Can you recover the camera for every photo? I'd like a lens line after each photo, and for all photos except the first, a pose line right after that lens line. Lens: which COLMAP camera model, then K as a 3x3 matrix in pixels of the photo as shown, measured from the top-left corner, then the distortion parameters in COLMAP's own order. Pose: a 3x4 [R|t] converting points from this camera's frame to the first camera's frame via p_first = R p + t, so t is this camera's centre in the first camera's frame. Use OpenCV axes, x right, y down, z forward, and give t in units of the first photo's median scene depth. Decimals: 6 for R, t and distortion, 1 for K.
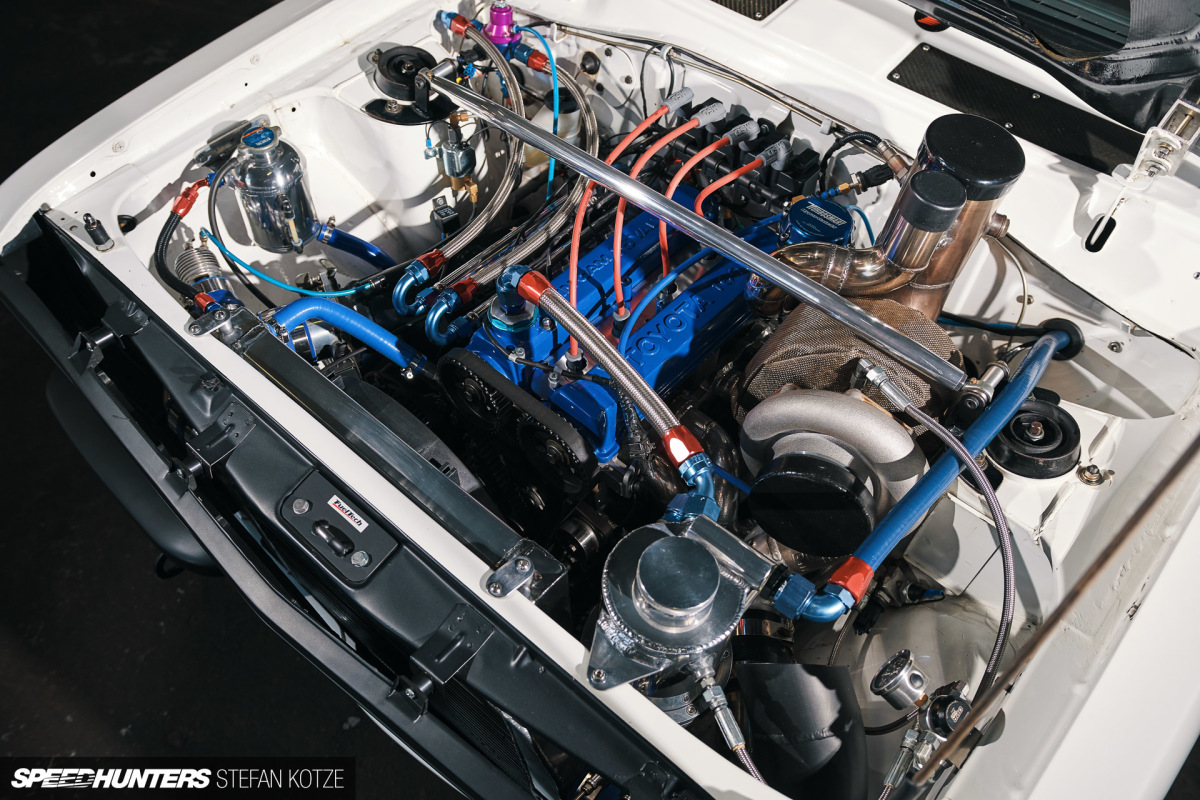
lens RADIAL K [[972.6, 0, 600.0], [0, 972.6, 400.0], [0, 0, 1]] dist [-0.005306, -0.002435]
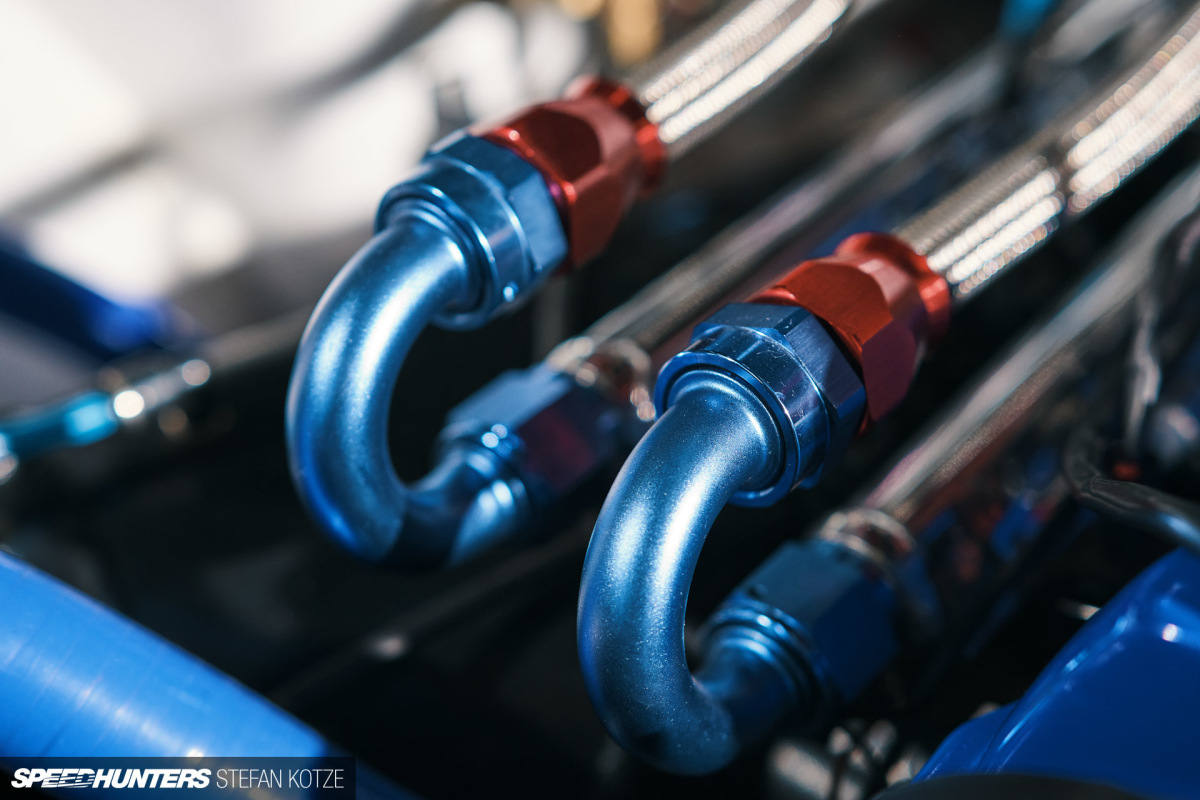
lens RADIAL K [[1834.5, 0, 600.0], [0, 1834.5, 400.0], [0, 0, 1]] dist [0.253441, 0.036822]
pose [[0.997842, -0.055719, 0.034725, -0.152902], [0.062775, 0.964615, -0.256080, -0.035252], [-0.019228, 0.257707, 0.966032, 0.642455]]
